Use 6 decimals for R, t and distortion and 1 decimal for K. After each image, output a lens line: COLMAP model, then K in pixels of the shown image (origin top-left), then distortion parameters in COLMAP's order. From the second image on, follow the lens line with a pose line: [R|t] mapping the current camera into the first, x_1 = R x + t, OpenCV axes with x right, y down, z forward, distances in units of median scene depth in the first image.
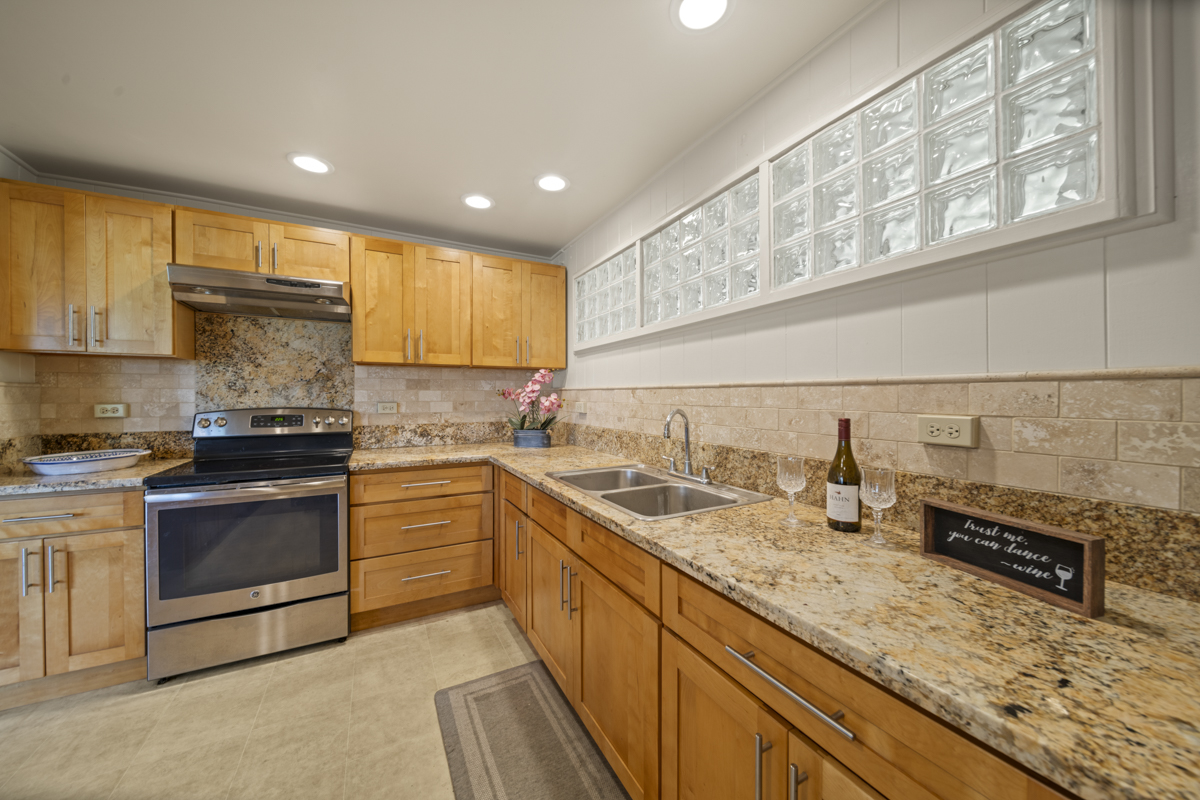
lens RADIAL K [[424.8, 0, 600.3], [0, 424.8, 398.0], [0, 0, 1]] dist [-0.000303, -0.001266]
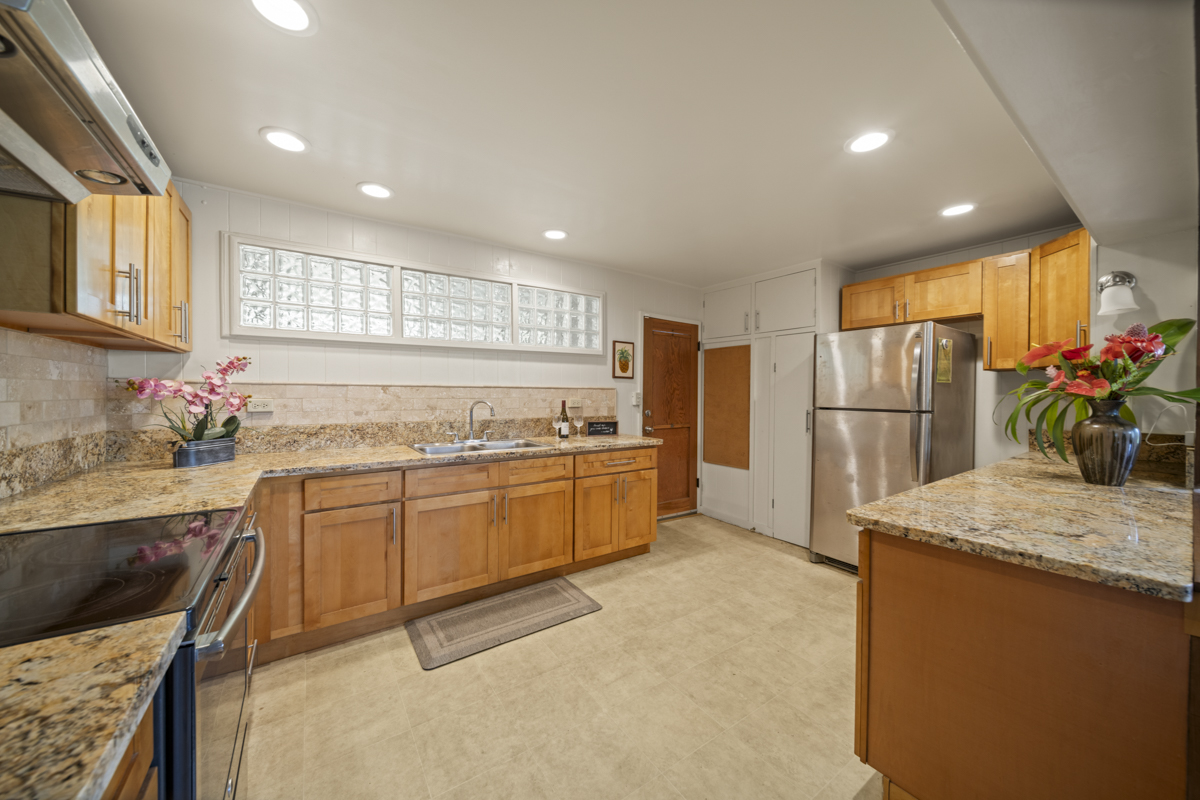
lens RADIAL K [[424.8, 0, 605.1], [0, 424.8, 399.1], [0, 0, 1]] dist [-0.000303, -0.001266]
pose [[-0.129392, -0.013830, 0.991497, -1.584806], [0.002194, 0.999896, 0.014233, -0.000912], [-0.991591, 0.004017, -0.129348, 0.728473]]
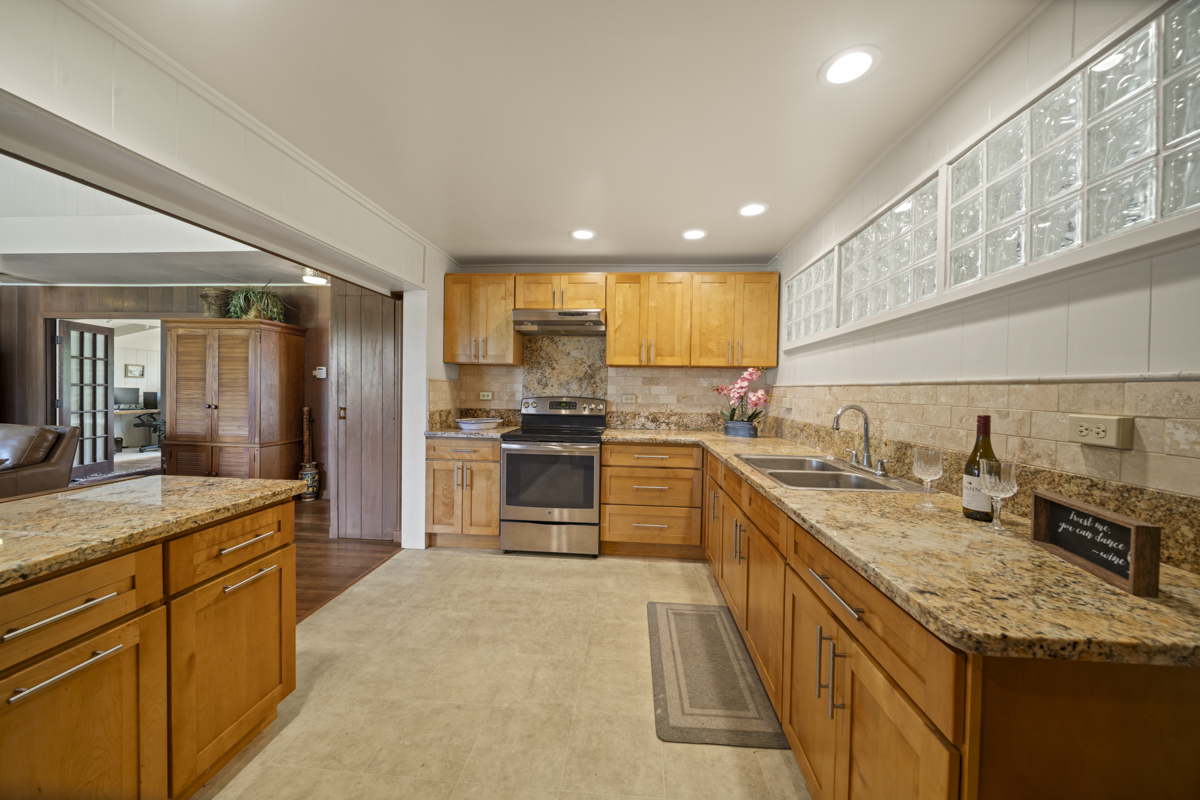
lens RADIAL K [[424.8, 0, 595.1], [0, 424.8, 398.2], [0, 0, 1]] dist [-0.000303, -0.001266]
pose [[0.836565, 0.024869, -0.547303, 0.226082], [-0.019739, 0.999689, 0.015254, 0.005657], [0.547512, -0.001958, 0.836795, -0.279270]]
